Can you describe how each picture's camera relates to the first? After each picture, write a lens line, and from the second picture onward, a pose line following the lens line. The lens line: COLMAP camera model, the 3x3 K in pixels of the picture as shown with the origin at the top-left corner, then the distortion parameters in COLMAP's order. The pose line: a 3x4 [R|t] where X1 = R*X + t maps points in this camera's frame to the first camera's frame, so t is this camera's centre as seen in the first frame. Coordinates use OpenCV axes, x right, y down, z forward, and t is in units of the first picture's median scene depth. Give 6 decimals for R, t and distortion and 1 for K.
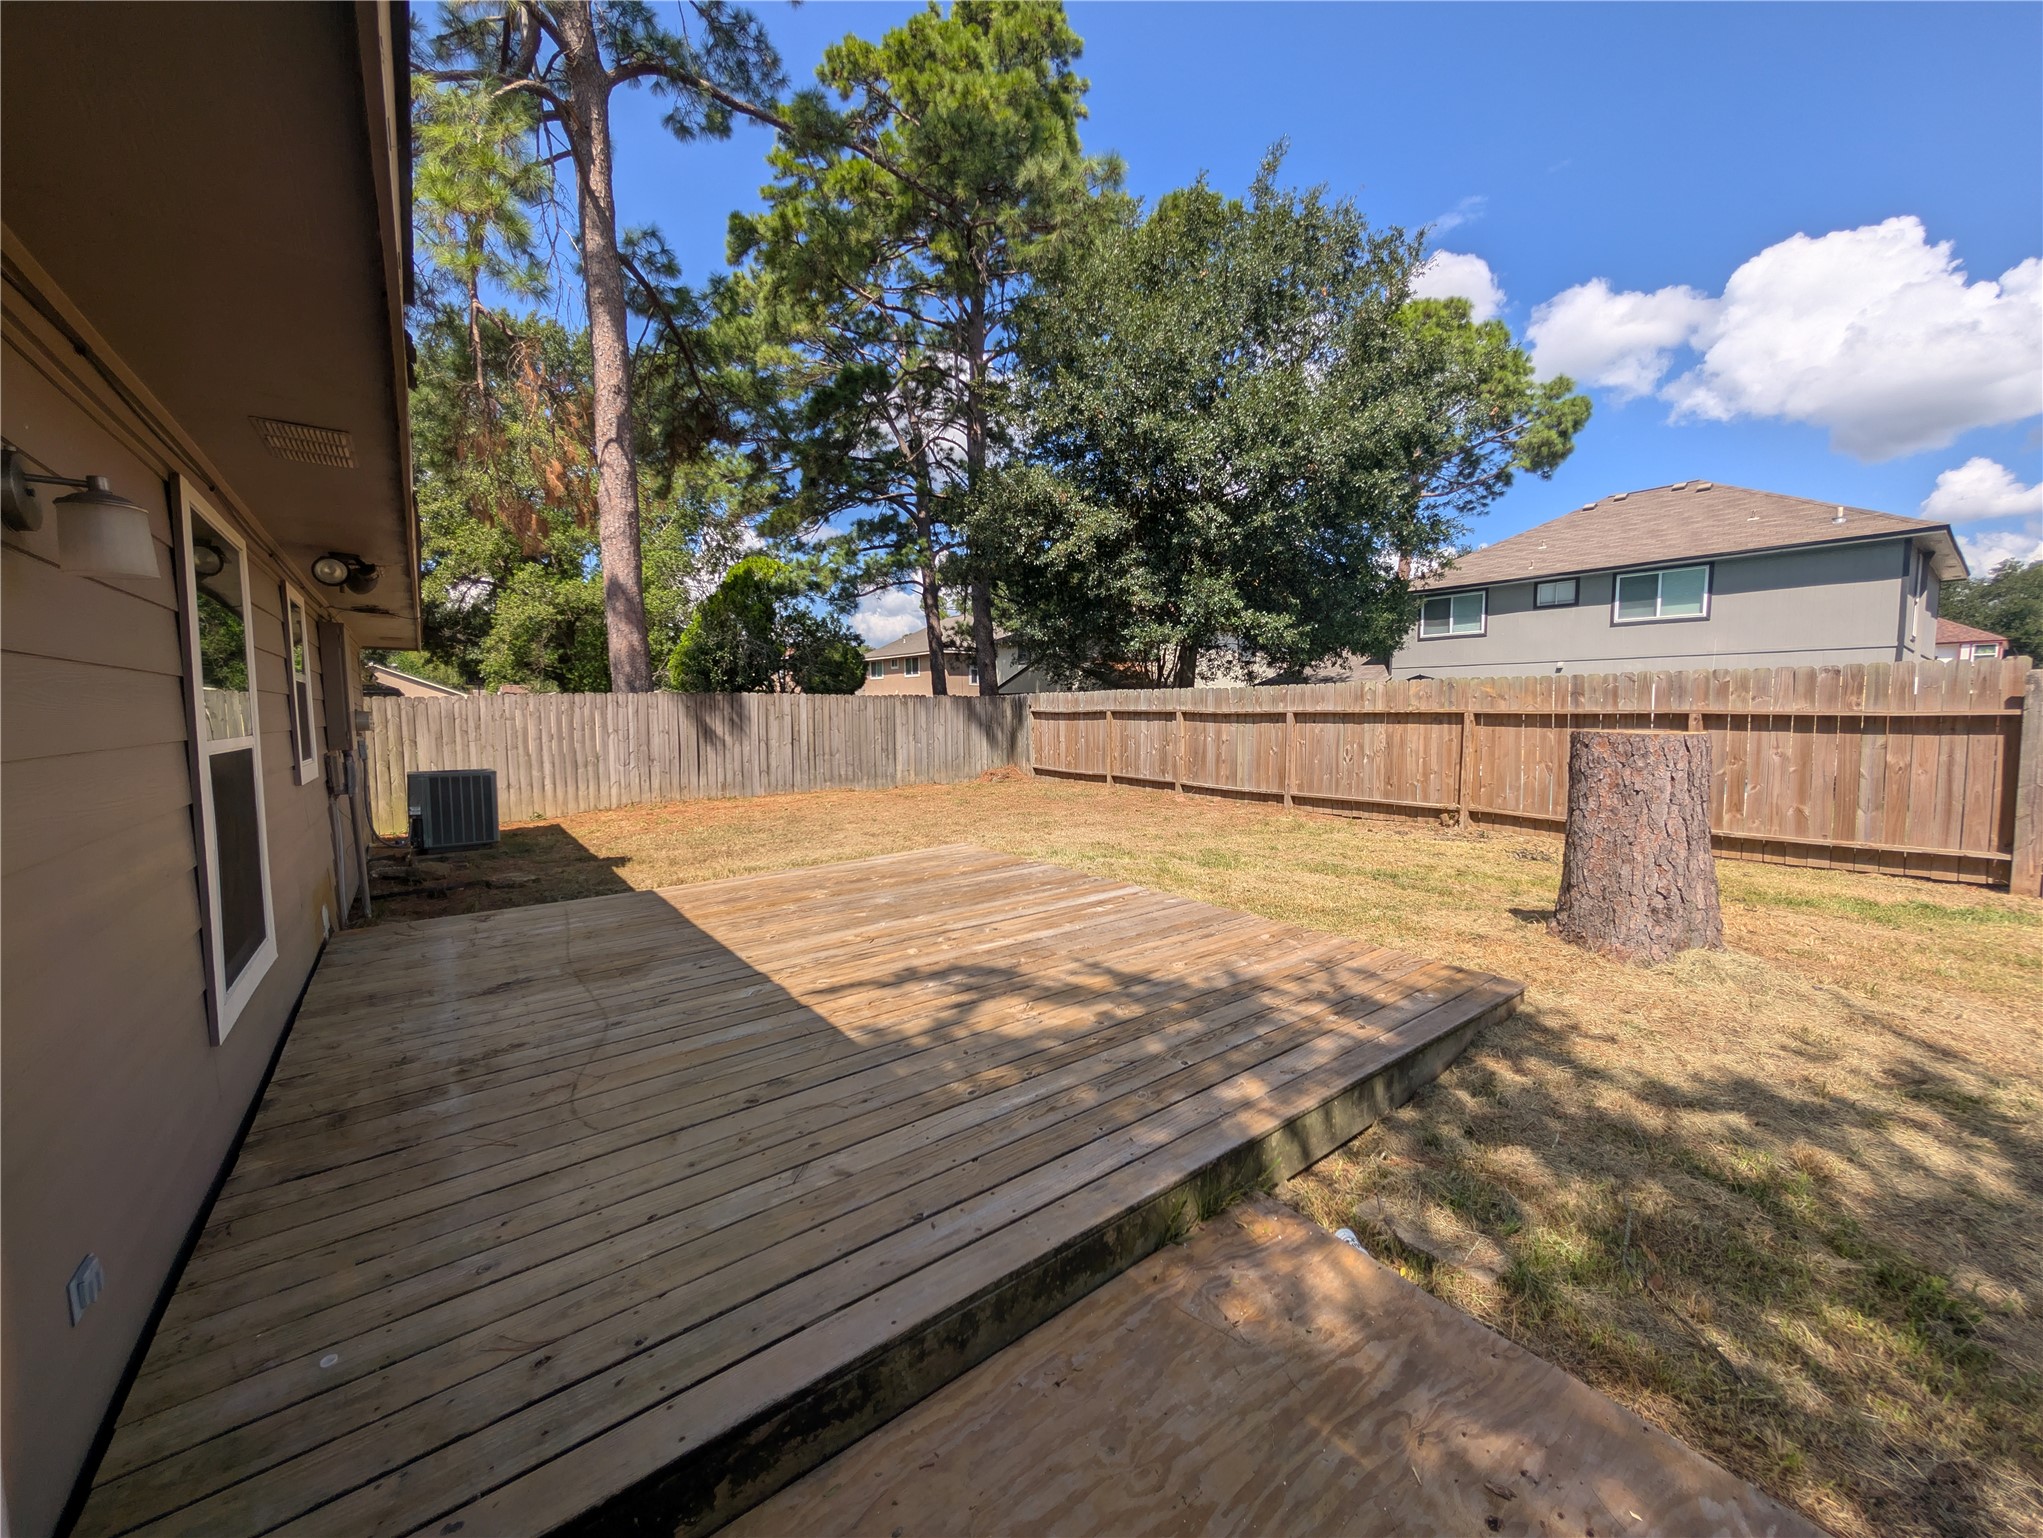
lens RADIAL K [[774.8, 0, 1023.3], [0, 774.8, 763.9], [0, 0, 1]] dist [0.002233, 0.000176]
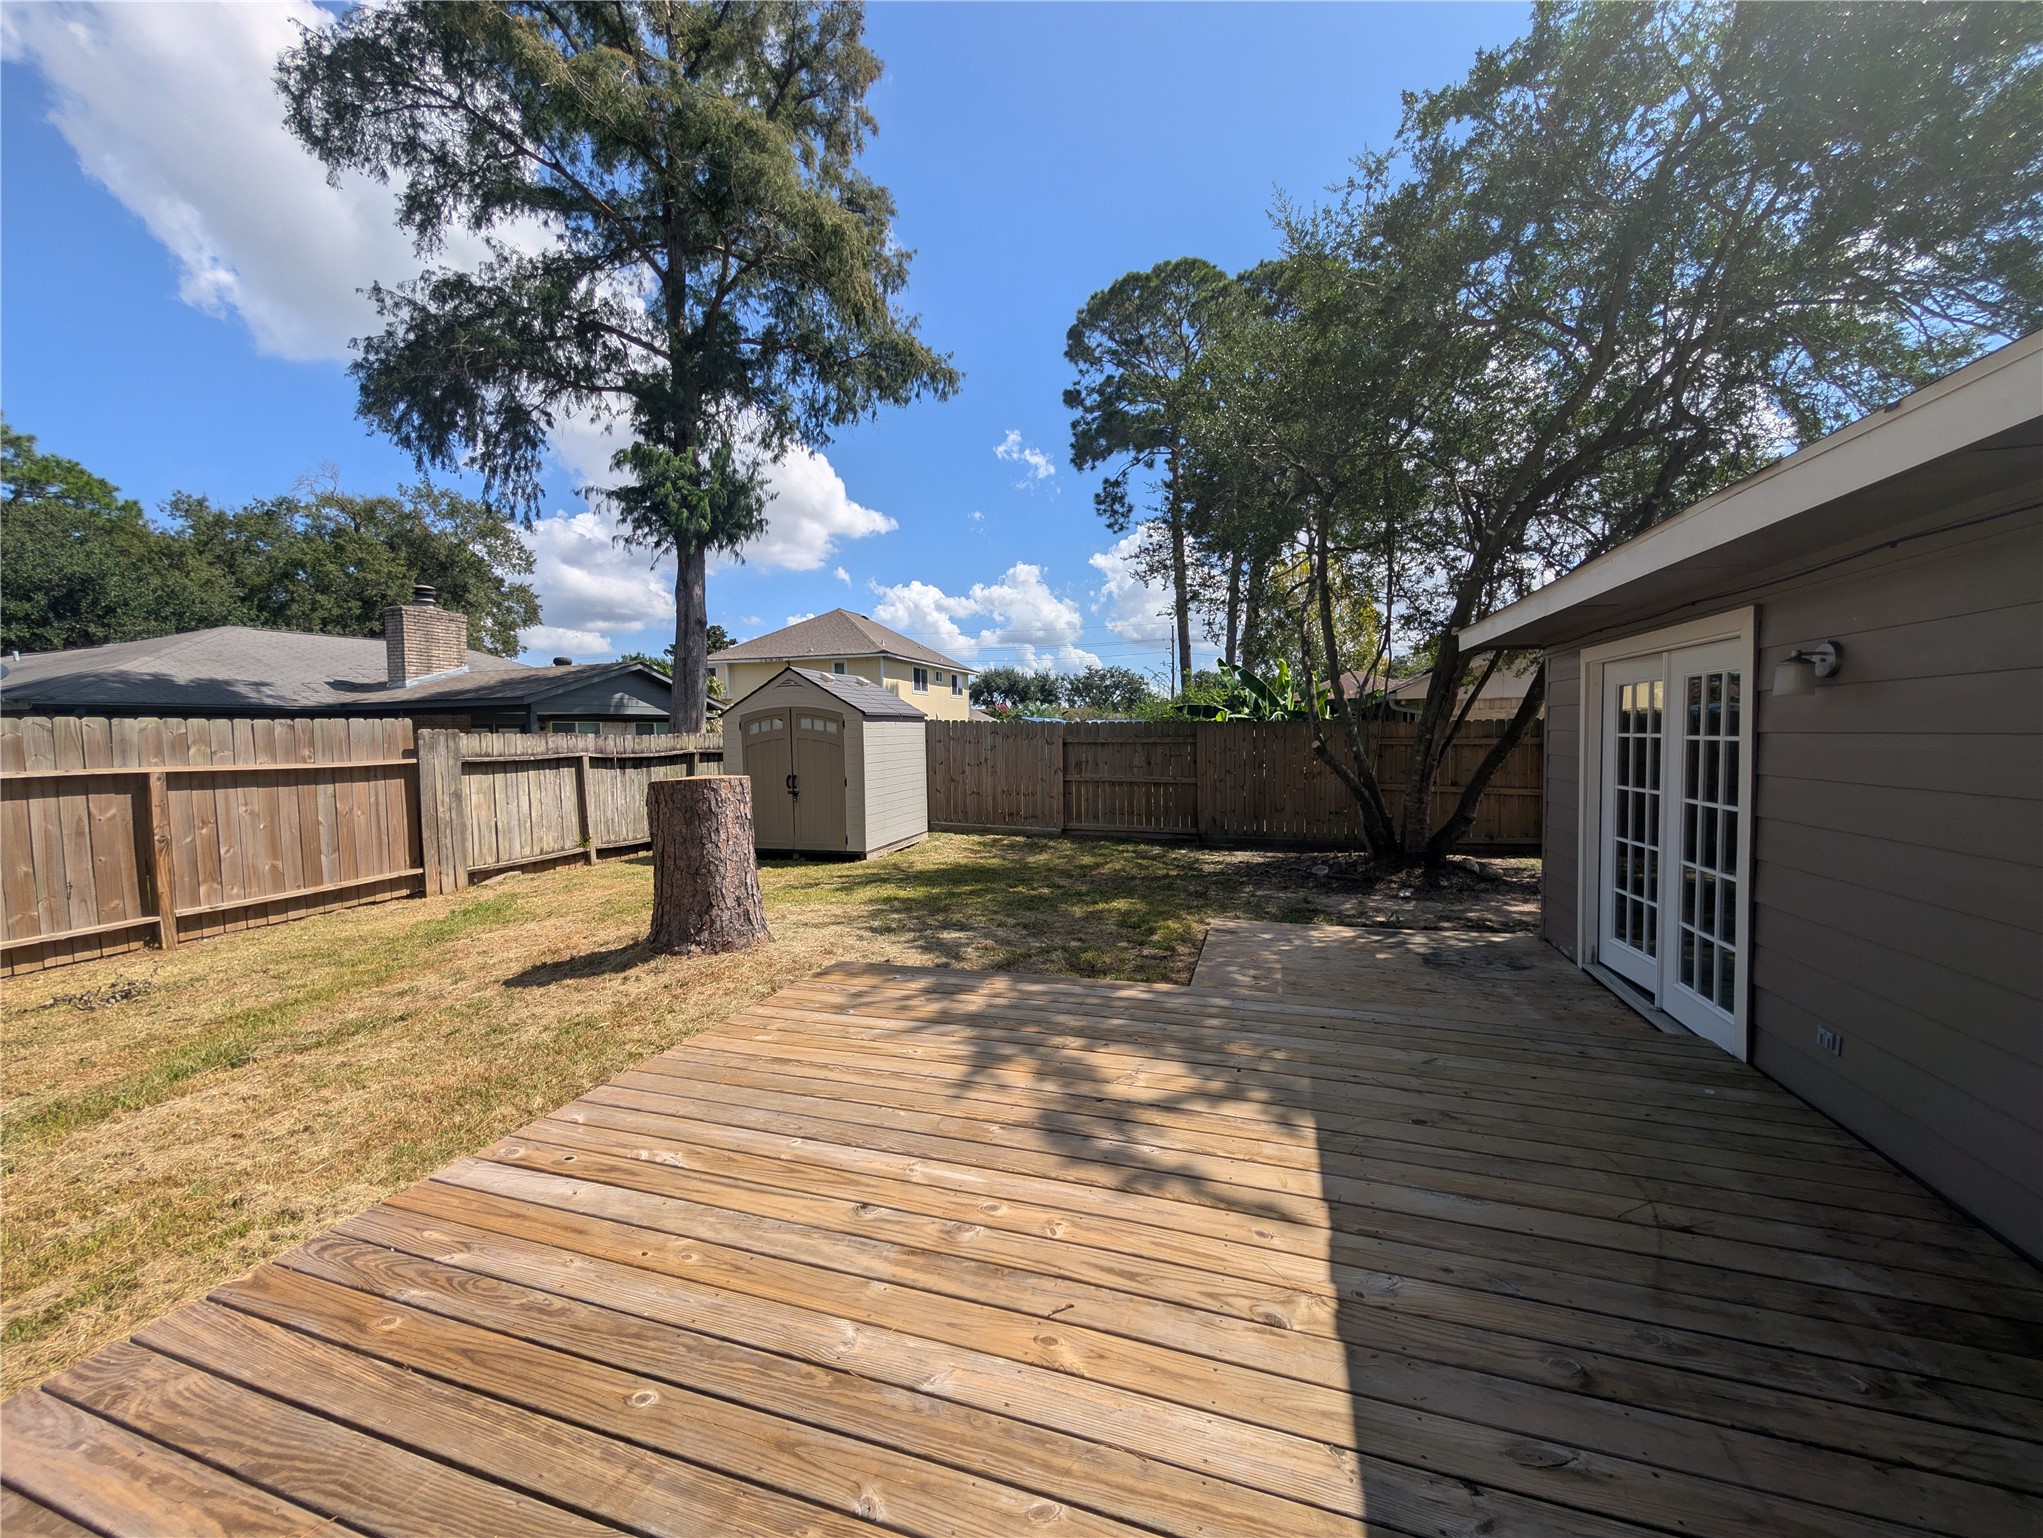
lens RADIAL K [[774.8, 0, 1022.8], [0, 774.8, 771.7], [0, 0, 1]] dist [0.002233, 0.000176]
pose [[-0.569105, -0.028848, 0.821759, -0.647209], [0.074799, 0.993425, 0.086676, -0.140043], [-0.818856, 0.110795, -0.563205, 1.484518]]
